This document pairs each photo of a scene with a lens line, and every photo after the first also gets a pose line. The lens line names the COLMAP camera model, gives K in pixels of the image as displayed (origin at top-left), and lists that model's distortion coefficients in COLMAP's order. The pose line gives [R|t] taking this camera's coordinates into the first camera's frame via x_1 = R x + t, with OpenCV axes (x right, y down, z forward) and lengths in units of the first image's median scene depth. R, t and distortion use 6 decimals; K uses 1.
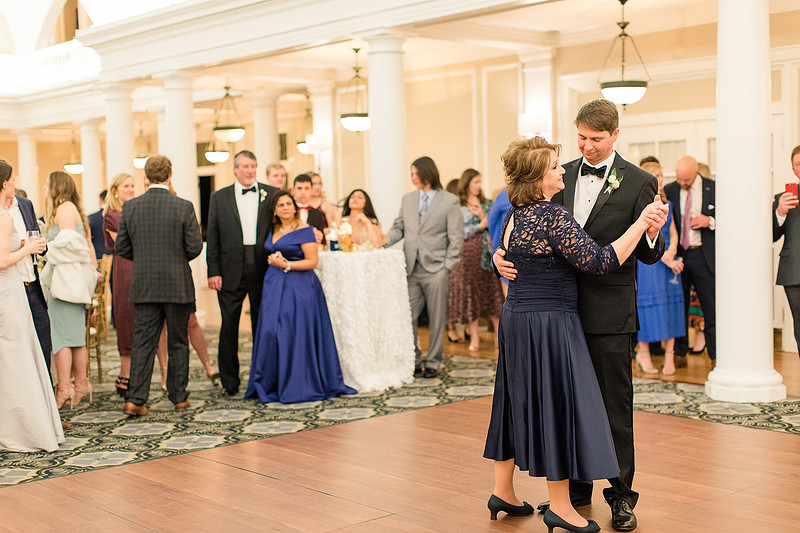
lens RADIAL K [[1162.4, 0, 400.0], [0, 1162.4, 266.5], [0, 0, 1]] dist [0.038267, -0.035631]
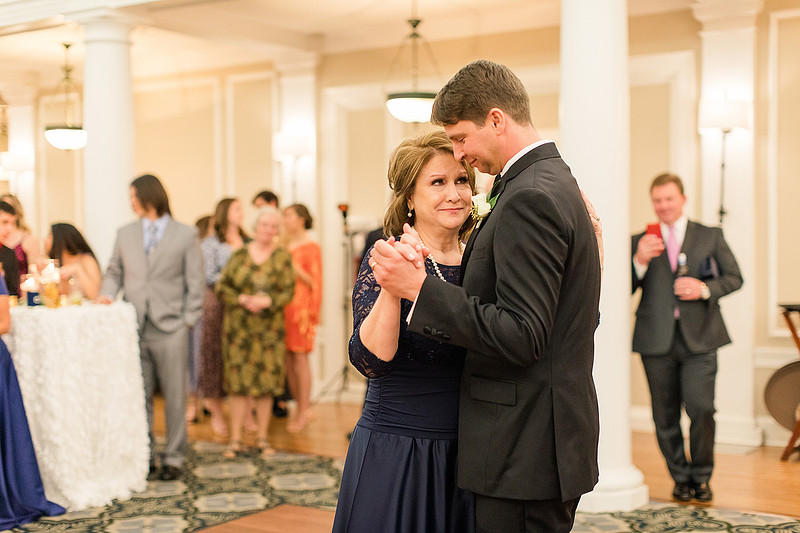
lens RADIAL K [[1162.4, 0, 400.0], [0, 1162.4, 266.5], [0, 0, 1]] dist [0.038267, -0.035631]
pose [[0.969952, 0.010341, 0.243075, -0.012699], [-0.001959, 0.999396, -0.034700, -0.013189], [-0.243287, 0.033181, 0.969387, 0.253407]]
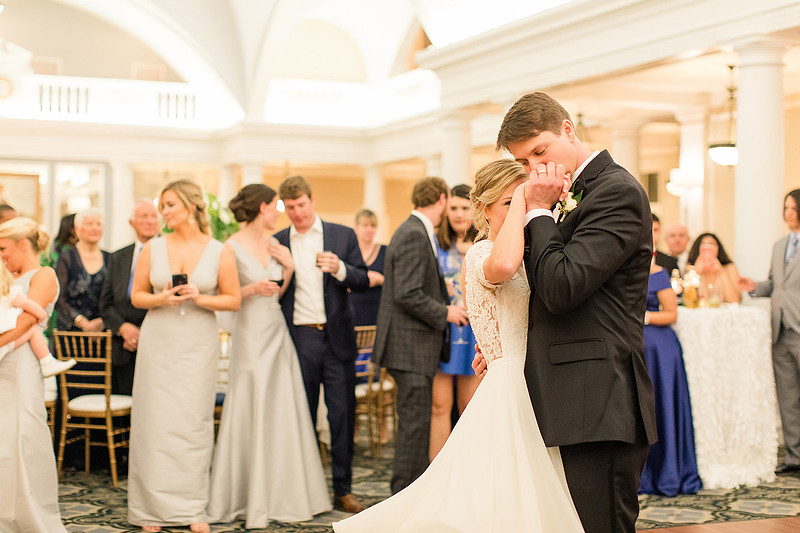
lens RADIAL K [[1293.8, 0, 399.2], [0, 1293.8, 234.3], [0, 0, 1]] dist [0.116938, -0.142322]
pose [[0.950709, 0.027611, -0.308852, 0.037417], [-0.049351, 0.996805, -0.062800, 0.002636], [0.306131, 0.074947, 0.949035, 0.083264]]
